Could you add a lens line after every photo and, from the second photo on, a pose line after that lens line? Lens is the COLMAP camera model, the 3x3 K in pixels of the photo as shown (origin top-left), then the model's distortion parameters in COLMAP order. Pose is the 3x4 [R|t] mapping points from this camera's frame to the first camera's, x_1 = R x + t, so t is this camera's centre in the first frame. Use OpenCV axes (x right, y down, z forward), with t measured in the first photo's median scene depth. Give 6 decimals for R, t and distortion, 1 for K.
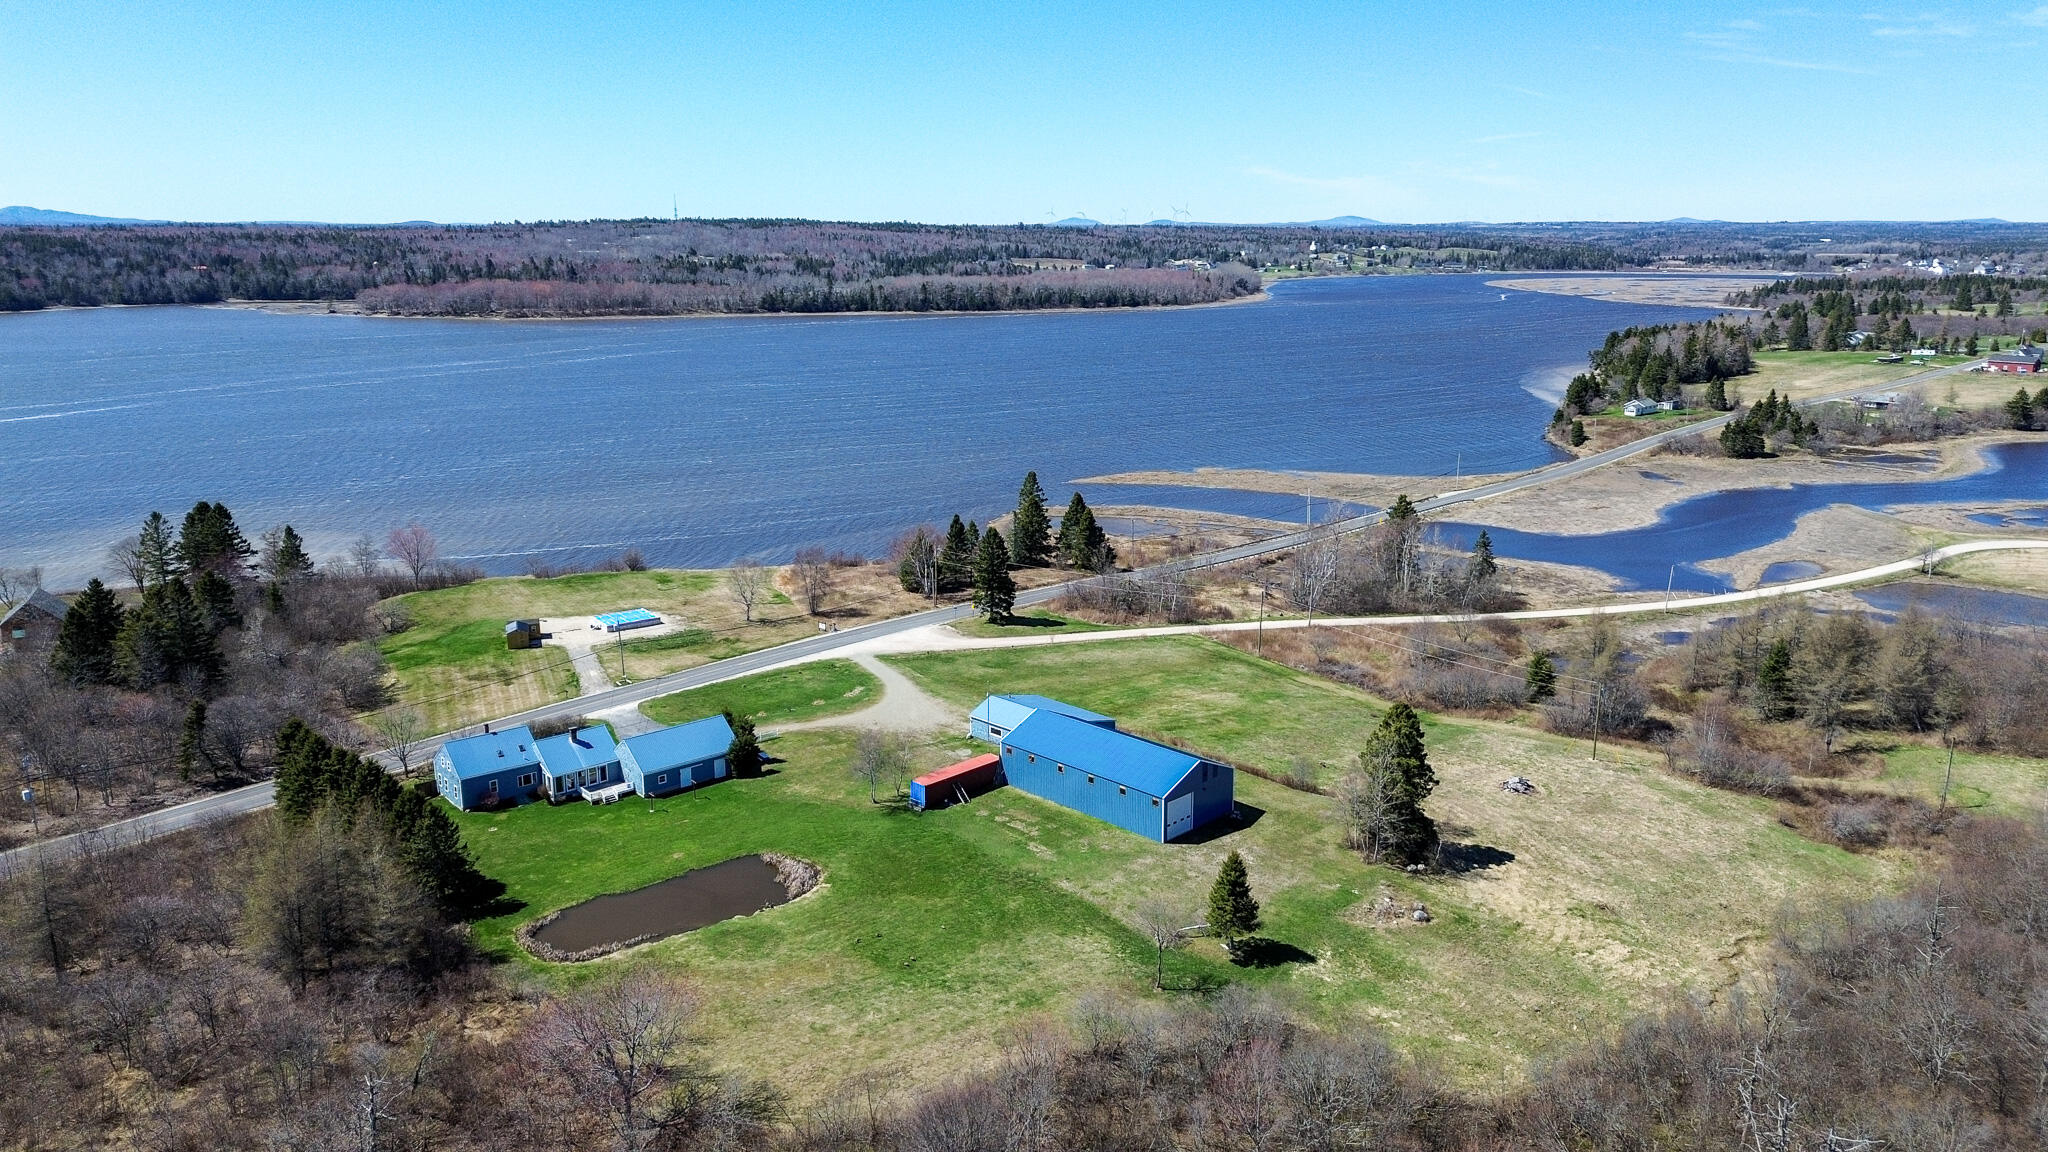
lens RADIAL K [[1443.3, 0, 1032.7], [0, 1443.3, 594.5], [0, 0, 1]] dist [0.092397, -0.079184]
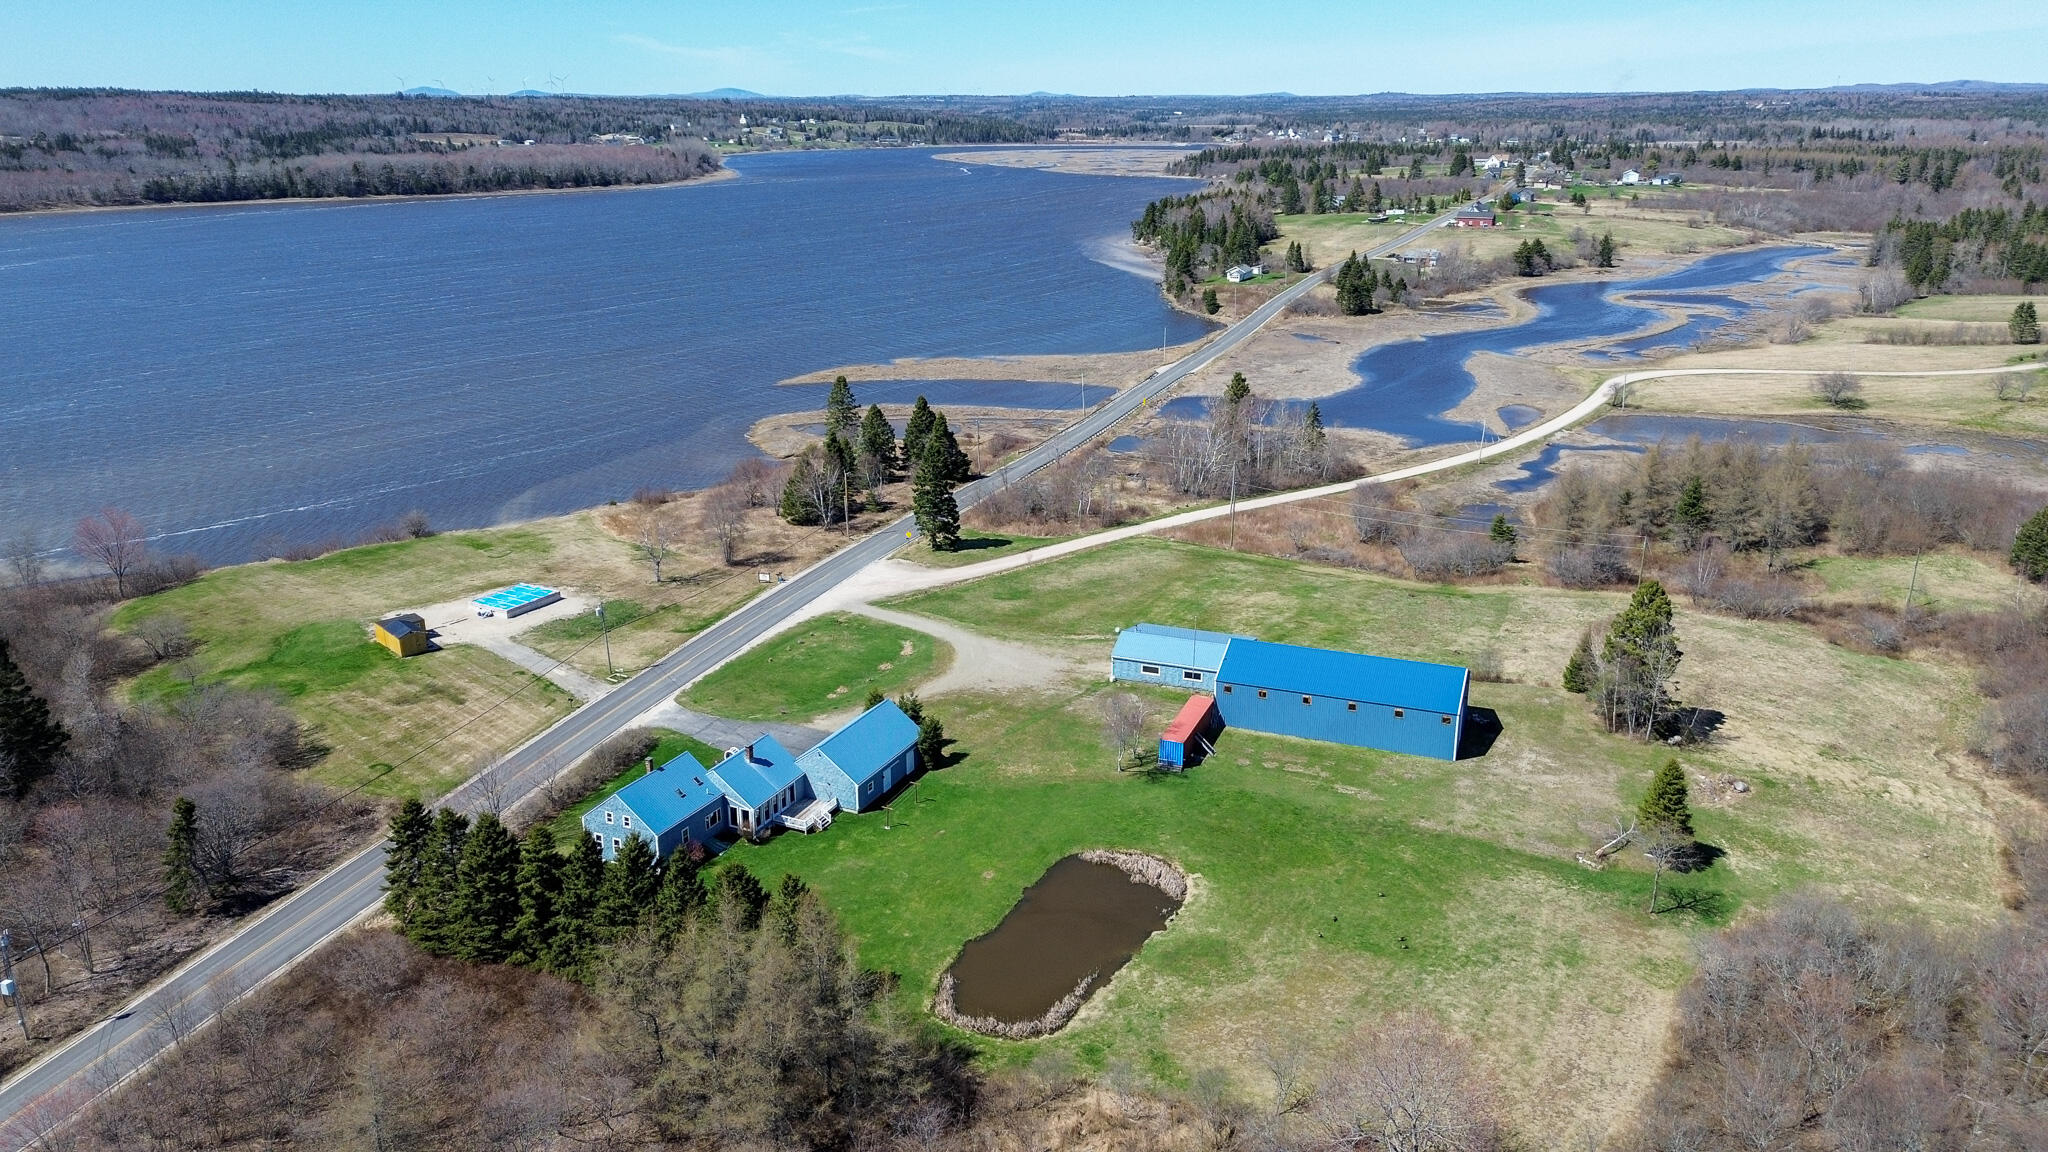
lens RADIAL K [[1443.3, 0, 1043.5], [0, 1443.3, 576.9], [0, 0, 1]] dist [0.092397, -0.079184]
pose [[0.922877, -0.127865, 0.363248, -0.046213], [0.102591, 0.990812, 0.088127, -0.005608], [-0.371179, -0.044065, 0.927515, 0.021050]]
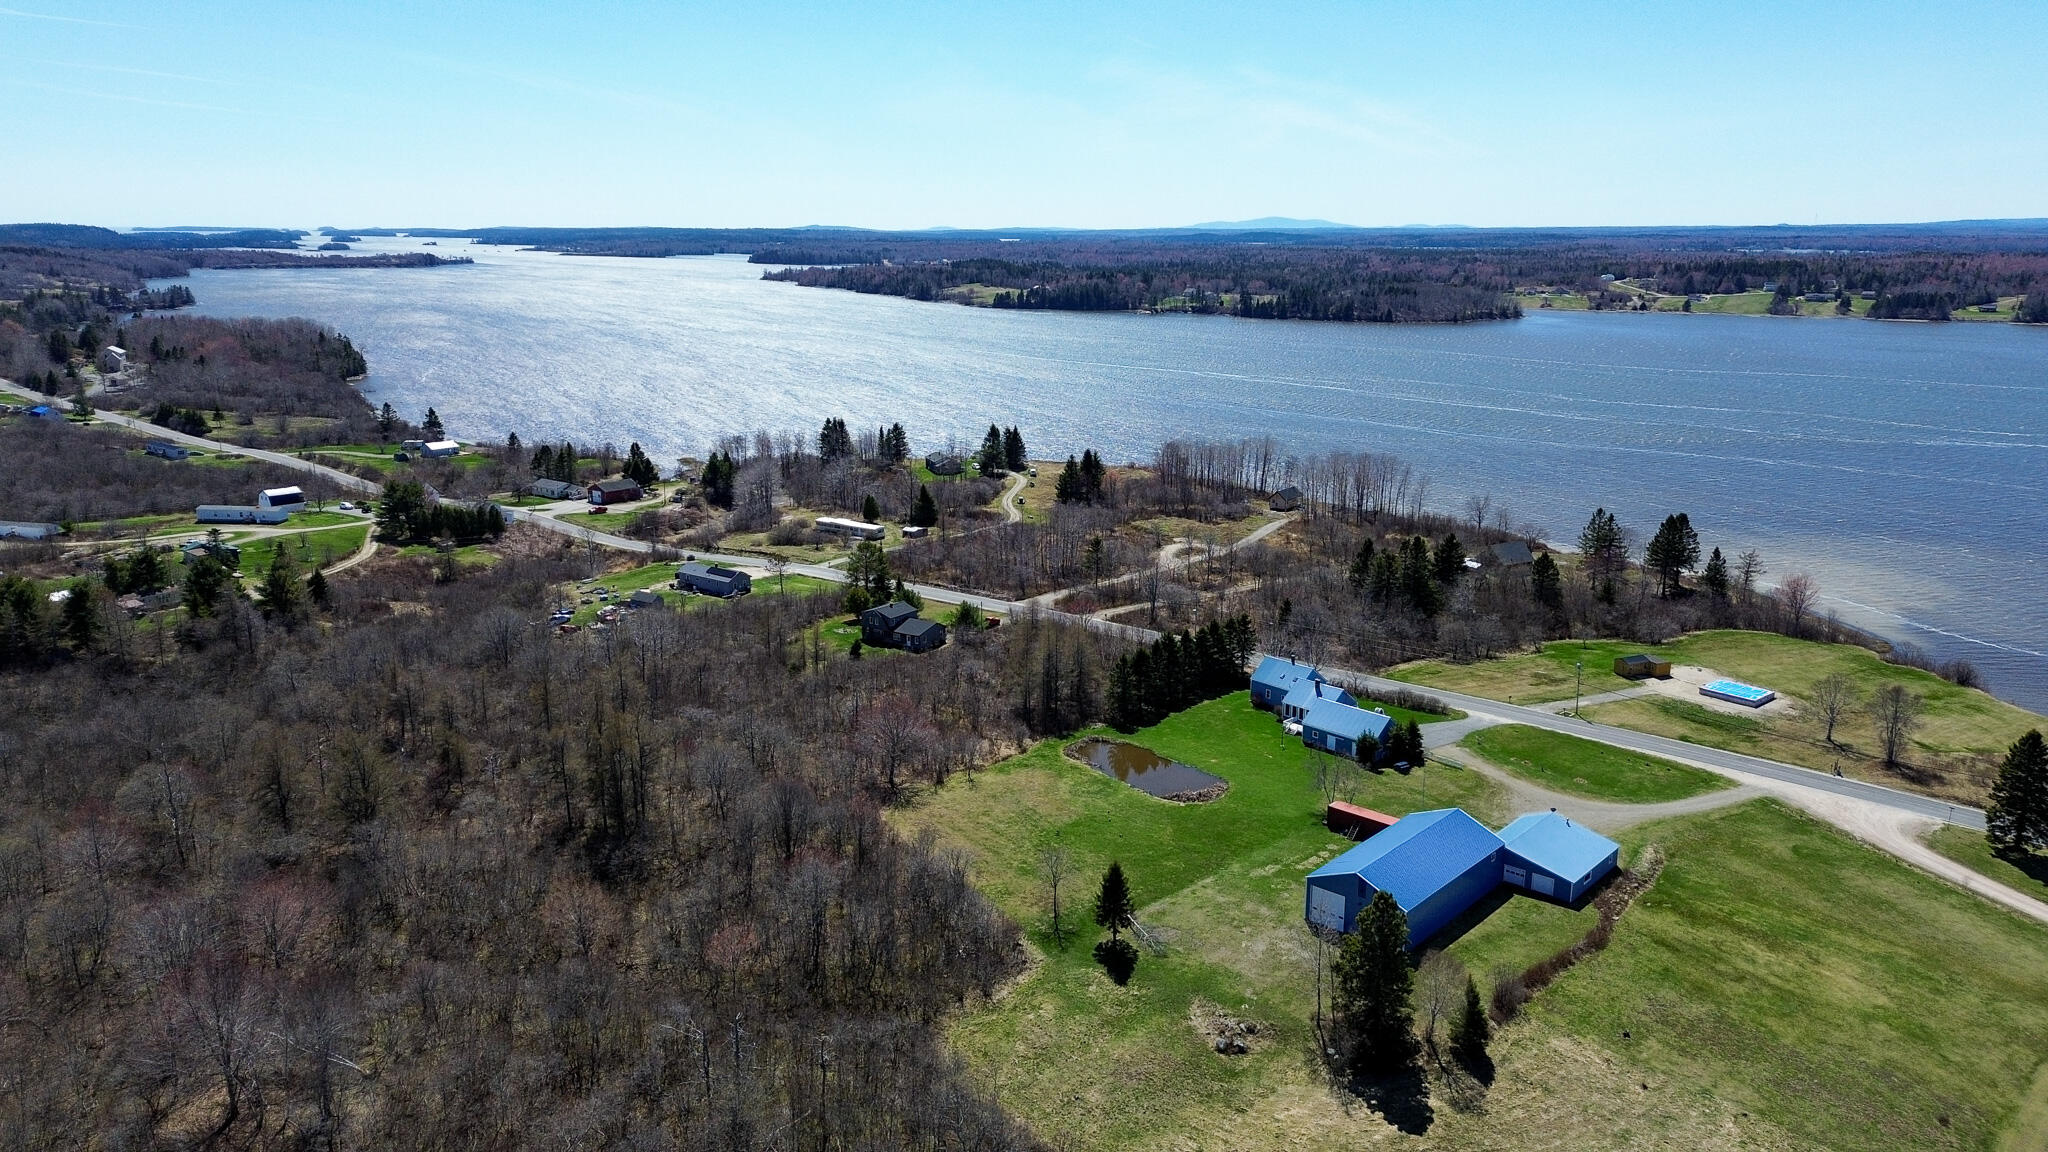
lens RADIAL K [[1443.3, 0, 1021.2], [0, 1443.3, 576.1], [0, 0, 1]] dist [0.092397, -0.079184]
pose [[0.030073, 0.235401, -0.971433, 0.102993], [-0.240146, 0.945108, 0.221588, -0.024882], [0.970271, 0.226622, 0.084953, 0.061005]]
